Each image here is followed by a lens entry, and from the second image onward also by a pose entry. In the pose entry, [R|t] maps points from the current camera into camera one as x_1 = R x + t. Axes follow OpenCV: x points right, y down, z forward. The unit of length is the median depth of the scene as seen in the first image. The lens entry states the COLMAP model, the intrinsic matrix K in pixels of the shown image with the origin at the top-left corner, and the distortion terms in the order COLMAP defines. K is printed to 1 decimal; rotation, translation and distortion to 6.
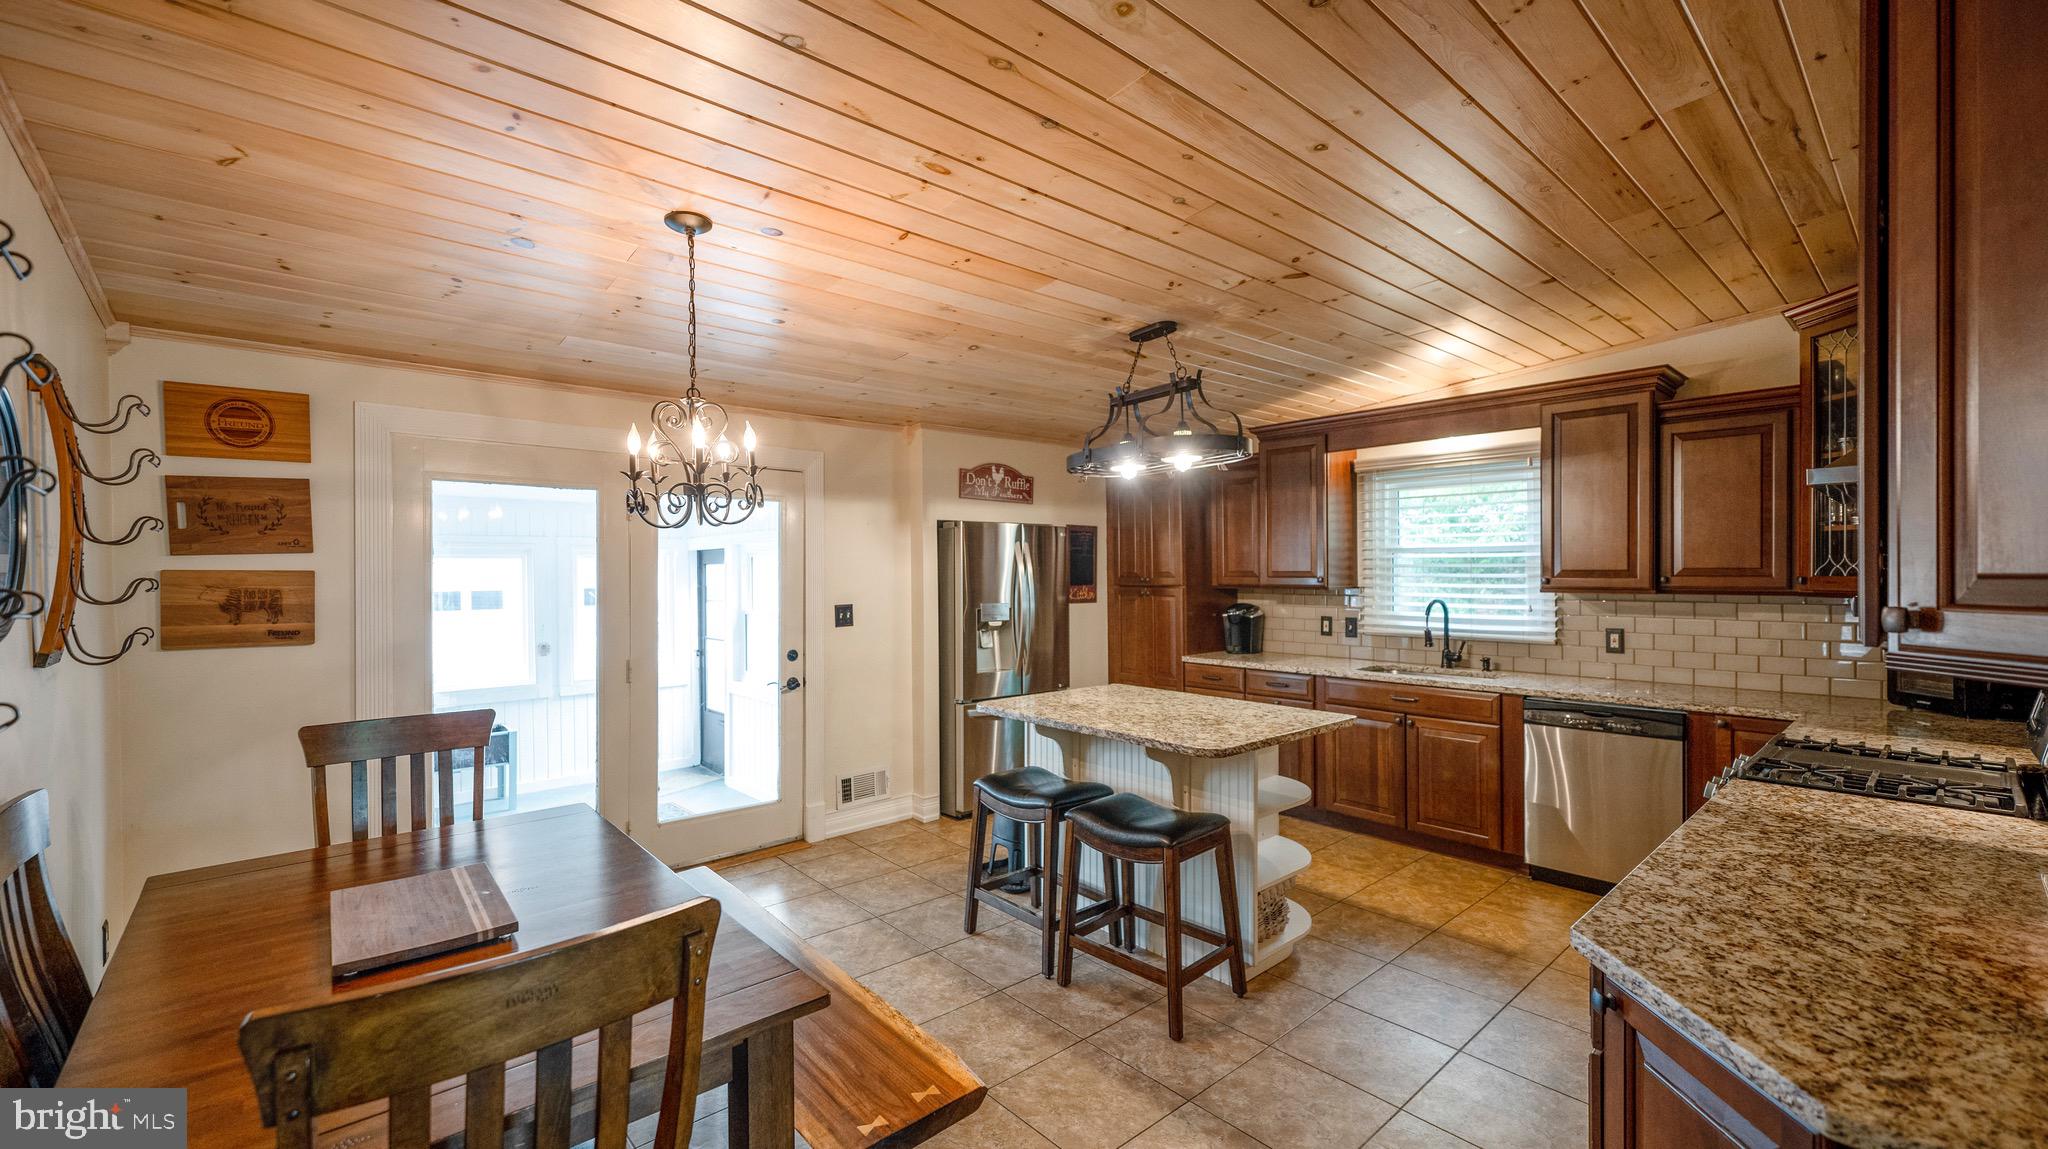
lens RADIAL K [[835.5, 0, 1032.3], [0, 835.5, 573.3], [0, 0, 1]] dist [0.002331, 0.000651]
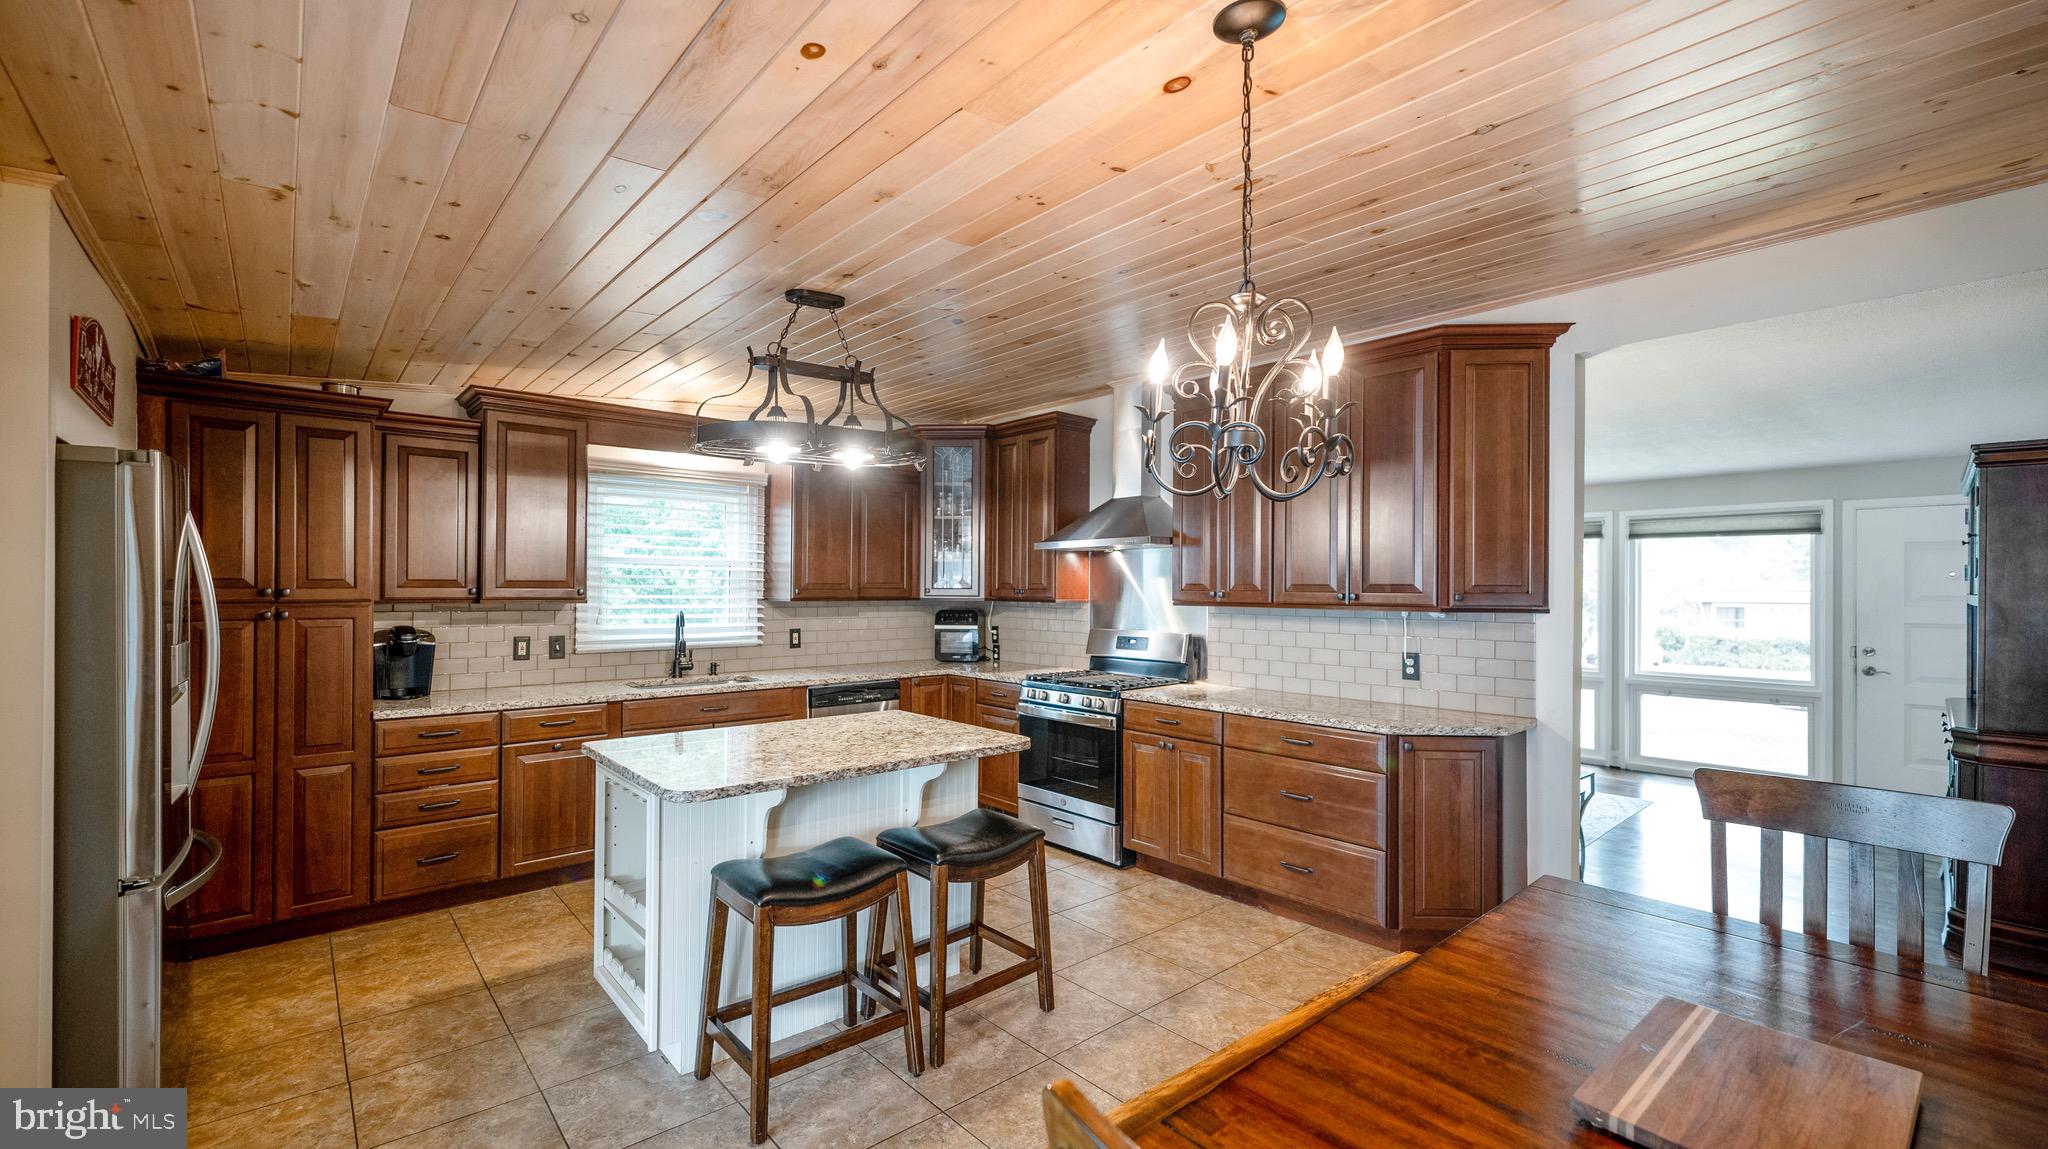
lens RADIAL K [[835.5, 0, 1032.3], [0, 835.5, 573.3], [0, 0, 1]] dist [0.002331, 0.000651]
pose [[-0.003862, 0.018483, 0.999822, -0.539399], [-0.006183, 0.999810, -0.018506, 0.003012], [-0.999973, -0.006253, -0.003747, 0.606185]]
